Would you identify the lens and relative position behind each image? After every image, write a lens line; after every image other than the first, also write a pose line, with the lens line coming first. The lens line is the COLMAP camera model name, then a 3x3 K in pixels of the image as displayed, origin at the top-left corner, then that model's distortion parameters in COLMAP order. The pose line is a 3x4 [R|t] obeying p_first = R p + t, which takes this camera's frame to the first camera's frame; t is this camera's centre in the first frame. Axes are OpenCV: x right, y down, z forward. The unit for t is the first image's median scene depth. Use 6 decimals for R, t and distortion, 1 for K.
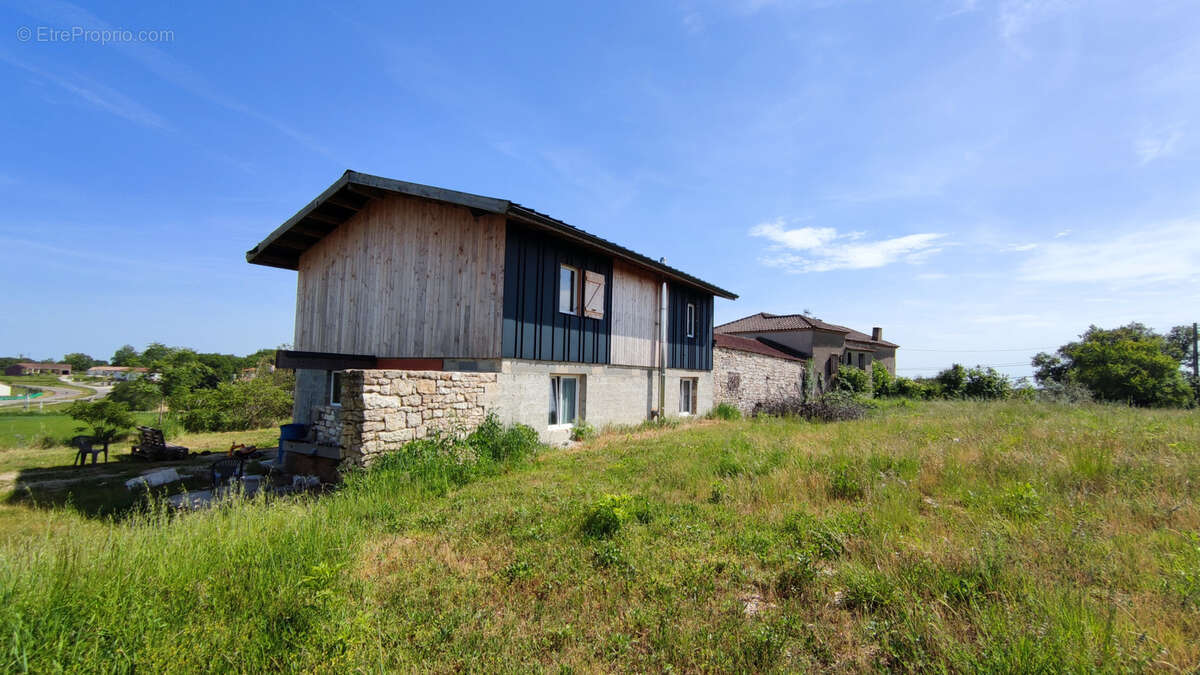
lens RADIAL K [[553.5, 0, 602.9], [0, 553.5, 334.9], [0, 0, 1]] dist [0.001442, 0.000790]
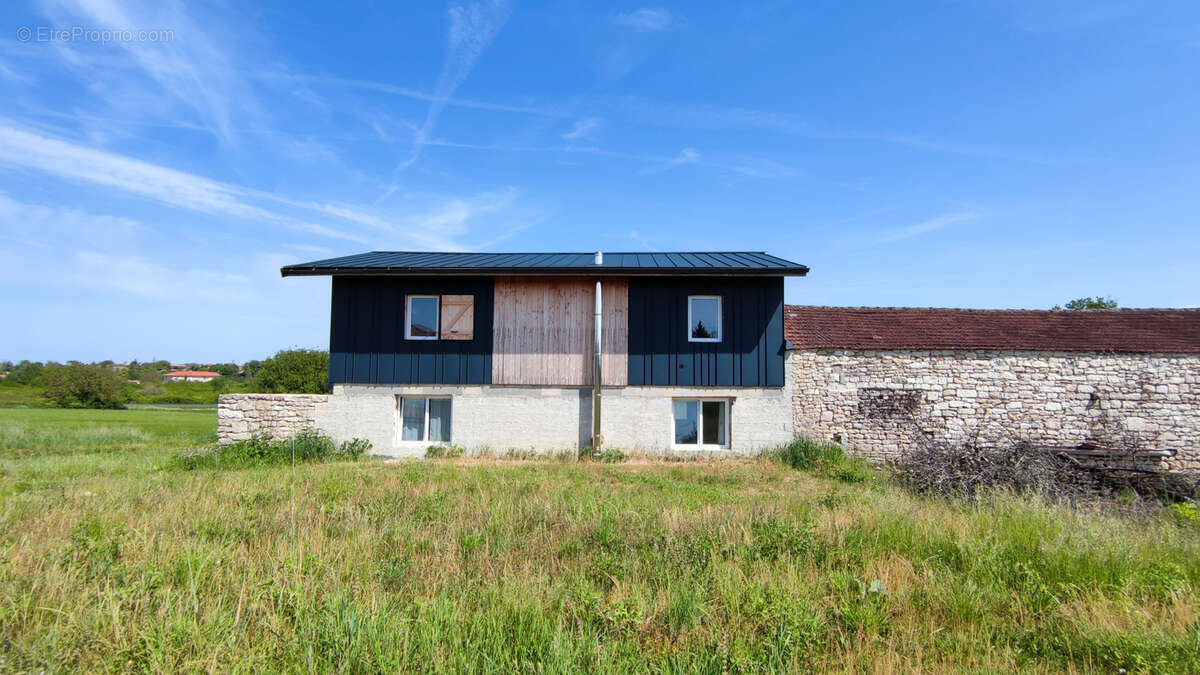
lens RADIAL K [[553.5, 0, 602.9], [0, 553.5, 334.9], [0, 0, 1]] dist [0.001442, 0.000790]
pose [[0.509941, -0.123307, -0.851326, 1.013526], [0.066955, 0.992360, -0.103629, 0.086529], [0.857600, -0.004156, 0.514301, 0.723648]]
